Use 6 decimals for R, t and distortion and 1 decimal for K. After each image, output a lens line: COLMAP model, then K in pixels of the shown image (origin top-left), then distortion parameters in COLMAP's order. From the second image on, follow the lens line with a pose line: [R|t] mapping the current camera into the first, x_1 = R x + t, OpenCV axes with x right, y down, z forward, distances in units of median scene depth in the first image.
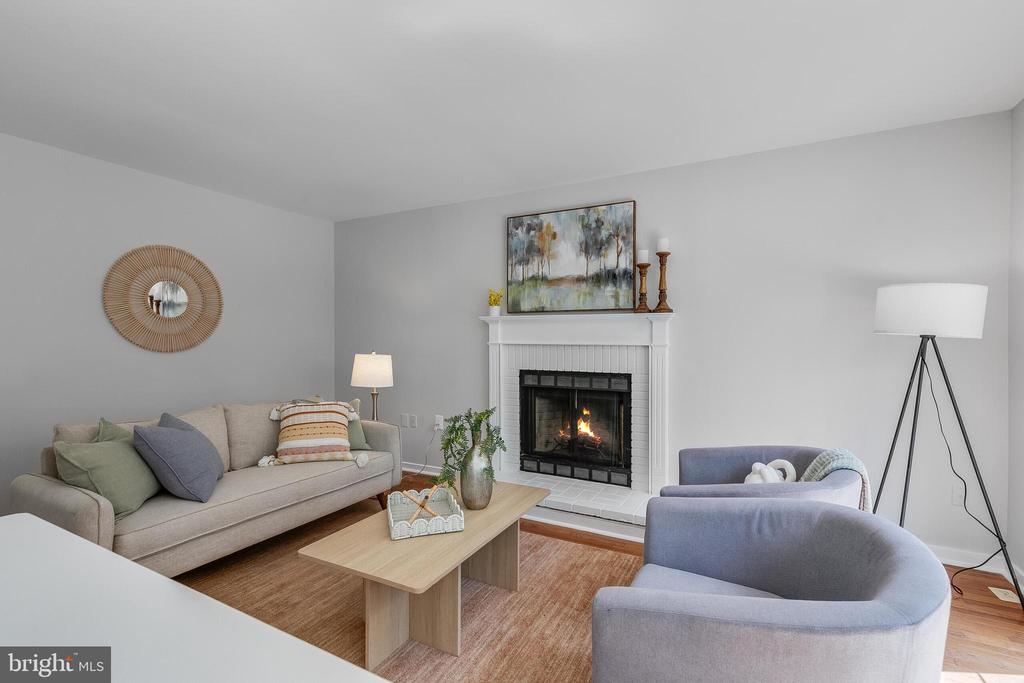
lens RADIAL K [[462.9, 0, 512.7], [0, 462.9, 341.0], [0, 0, 1]] dist [0.007193, -0.001943]
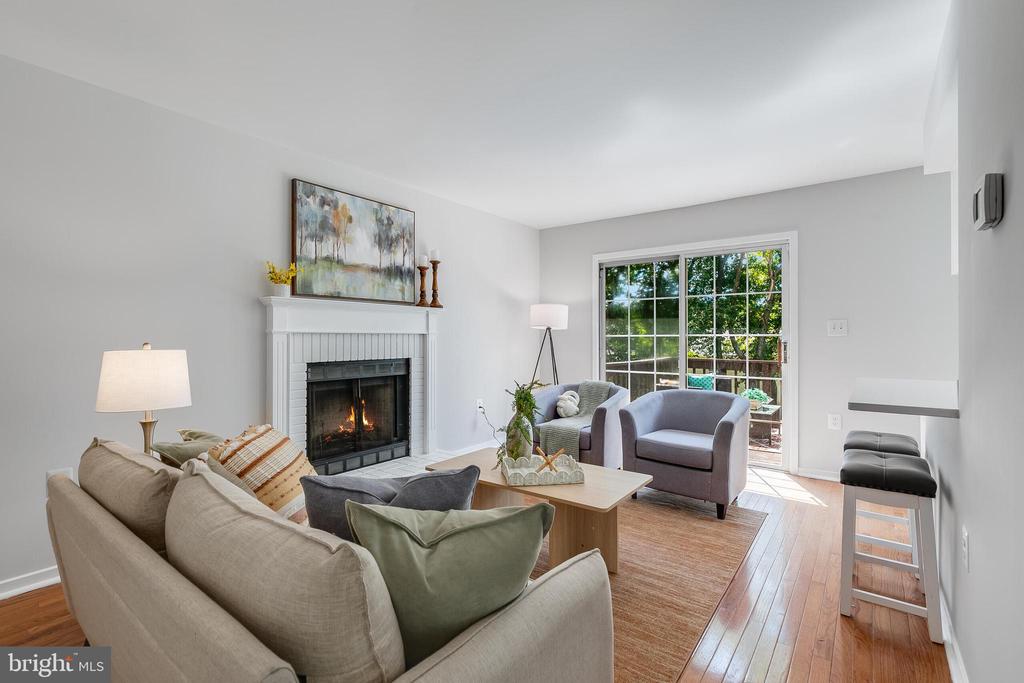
lens RADIAL K [[462.9, 0, 513.4], [0, 462.9, 336.6], [0, 0, 1]] dist [0.007193, -0.001943]
pose [[0.161106, 0.000161, 0.986937, -0.815140], [0.009525, 0.999953, -0.001718, 0.020080], [-0.986891, 0.009677, 0.161097, 0.525493]]
